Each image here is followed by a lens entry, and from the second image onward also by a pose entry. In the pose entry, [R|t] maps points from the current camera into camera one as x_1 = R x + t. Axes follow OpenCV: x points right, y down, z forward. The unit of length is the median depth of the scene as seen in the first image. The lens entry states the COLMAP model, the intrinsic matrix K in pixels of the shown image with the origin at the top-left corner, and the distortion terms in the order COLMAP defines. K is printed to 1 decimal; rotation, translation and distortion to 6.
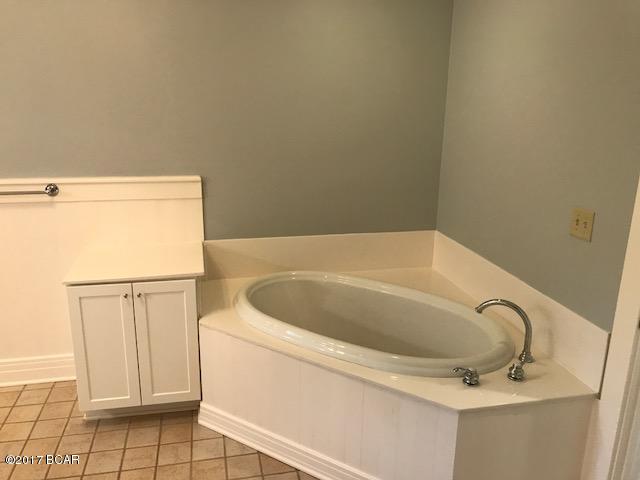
lens RADIAL K [[532.7, 0, 320.0], [0, 532.7, 240.0], [0, 0, 1]] dist [0.008933, 0.008731]
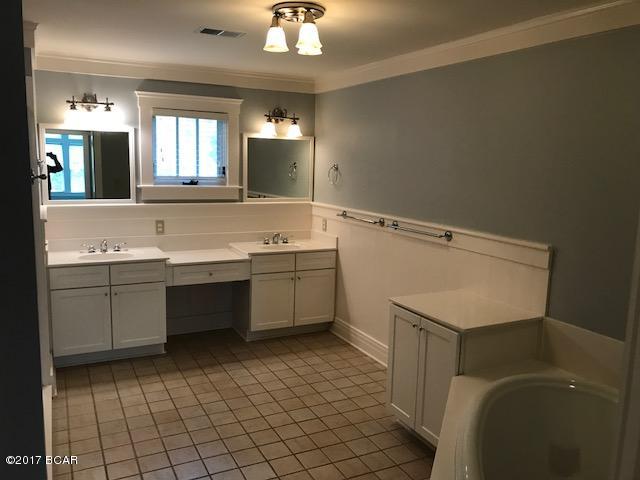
lens RADIAL K [[532.7, 0, 320.0], [0, 532.7, 240.0], [0, 0, 1]] dist [0.008933, 0.008731]
pose [[0.245254, 0.136092, -0.959859, 0.594294], [-0.277855, 0.958429, 0.064895, -0.081775], [0.928788, 0.250786, 0.272872, 0.395677]]
